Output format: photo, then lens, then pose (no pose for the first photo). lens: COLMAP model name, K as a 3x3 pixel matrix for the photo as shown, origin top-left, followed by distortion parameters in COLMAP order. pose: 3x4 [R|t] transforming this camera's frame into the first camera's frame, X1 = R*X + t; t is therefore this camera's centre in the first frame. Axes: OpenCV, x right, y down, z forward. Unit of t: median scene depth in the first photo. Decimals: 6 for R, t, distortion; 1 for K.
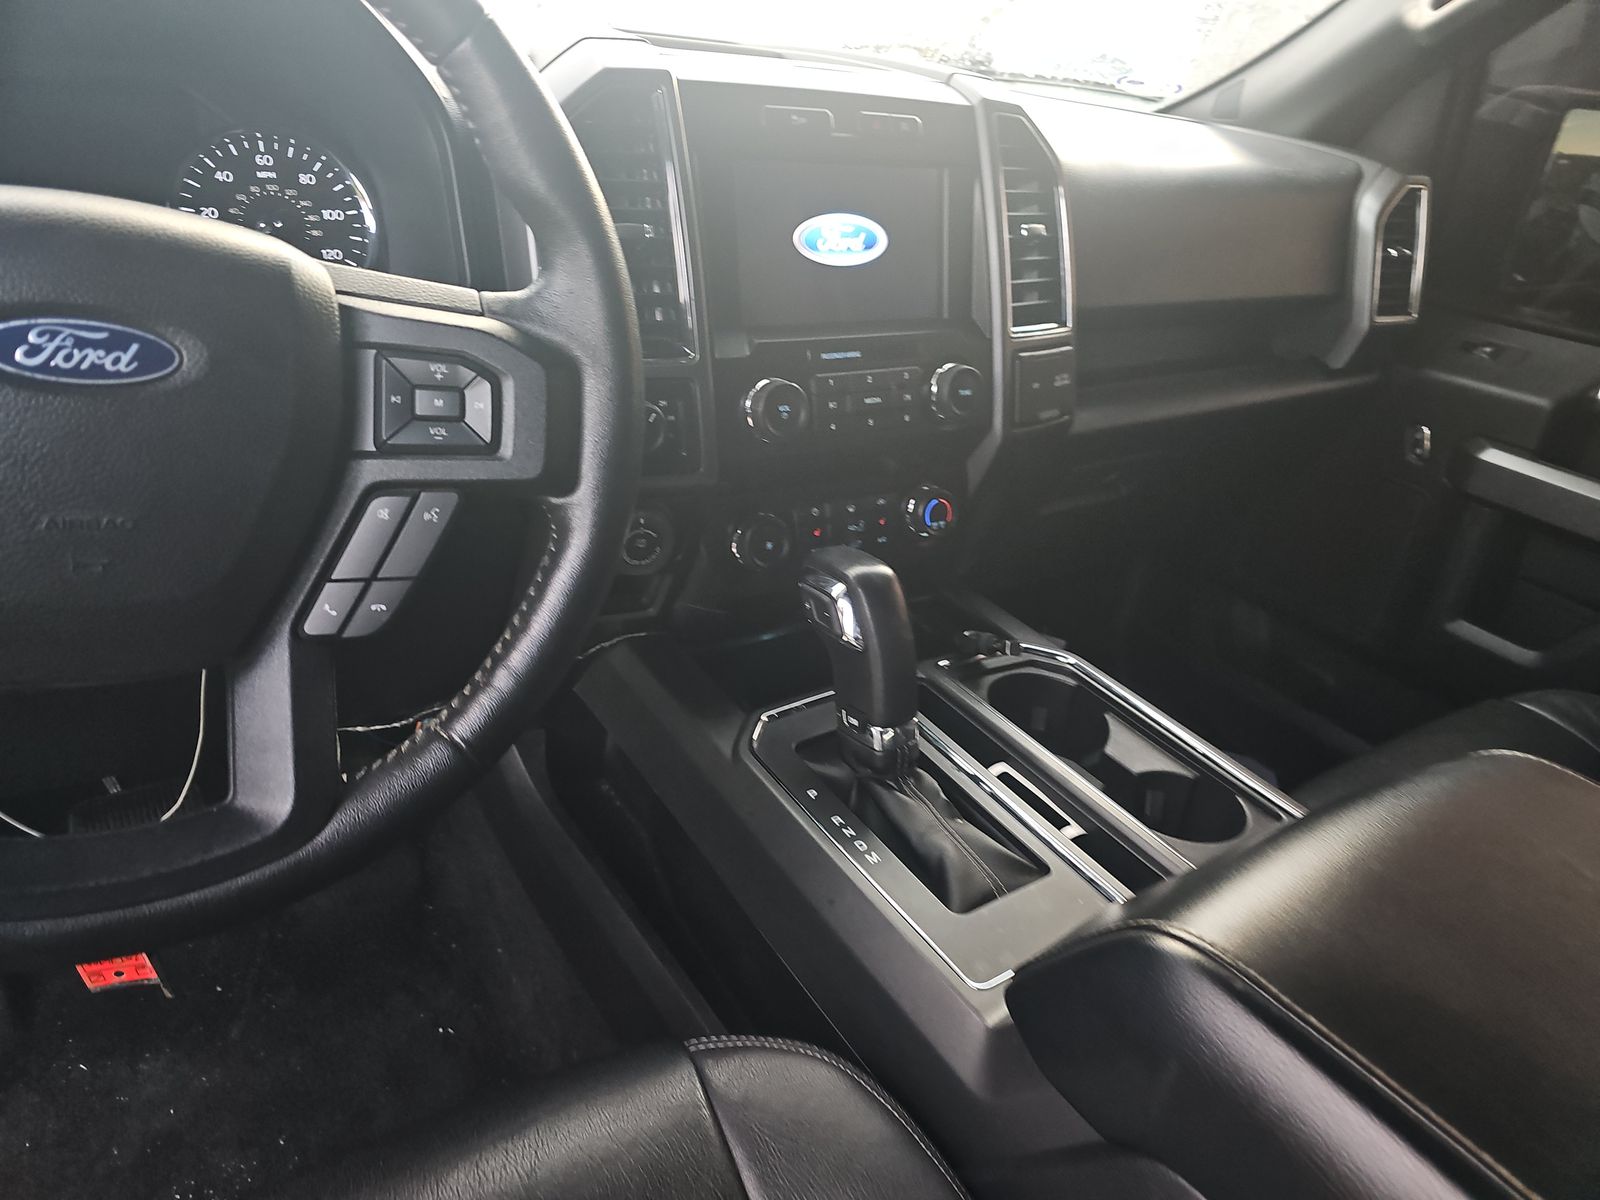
lens RADIAL K [[1056.6, 0, 800.0], [0, 1056.6, 600.0], [0, 0, 1]] dist [0.068335, -0.065741]
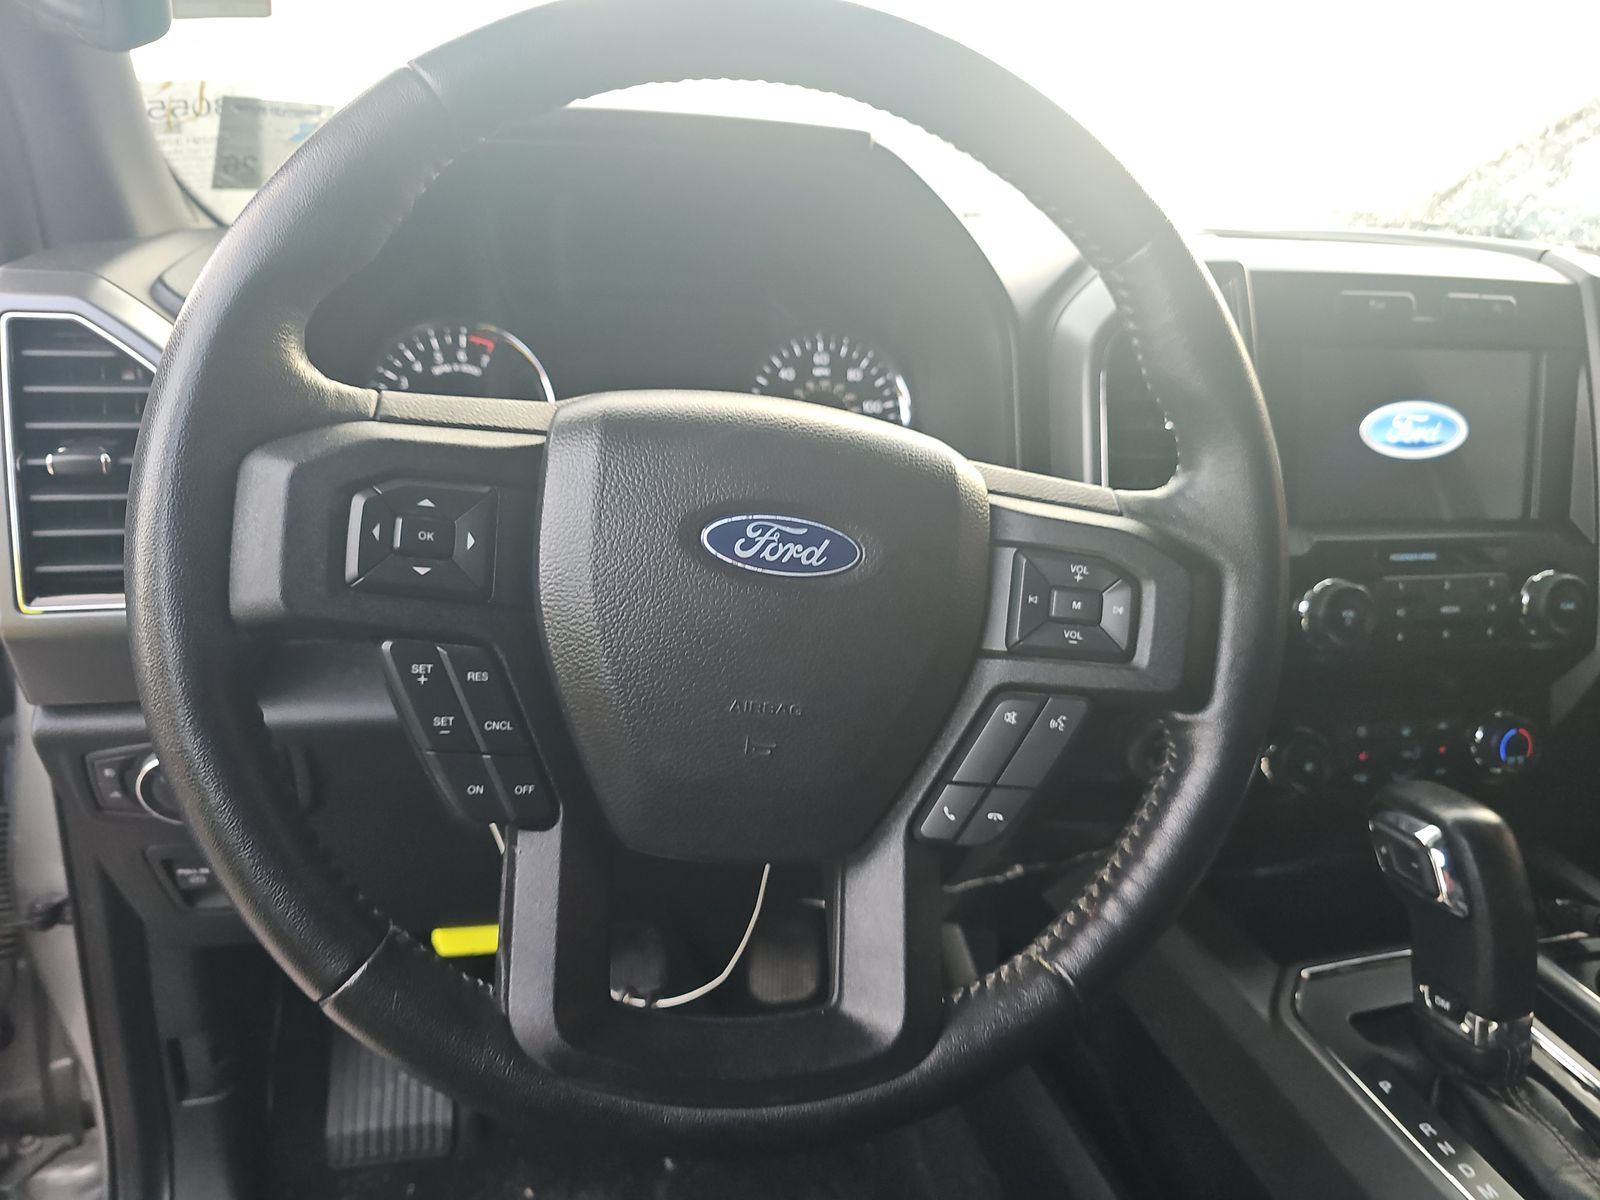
lens RADIAL K [[1078.8, 0, 799.6], [0, 1078.8, 615.8], [0, 0, 1]] dist [0.045074, -0.042388]
pose [[0.943223, 0.064919, -0.325753, -0.251706], [-0.111114, 0.985882, -0.125259, -0.027807], [0.313023, 0.154343, 0.937121, 0.025959]]
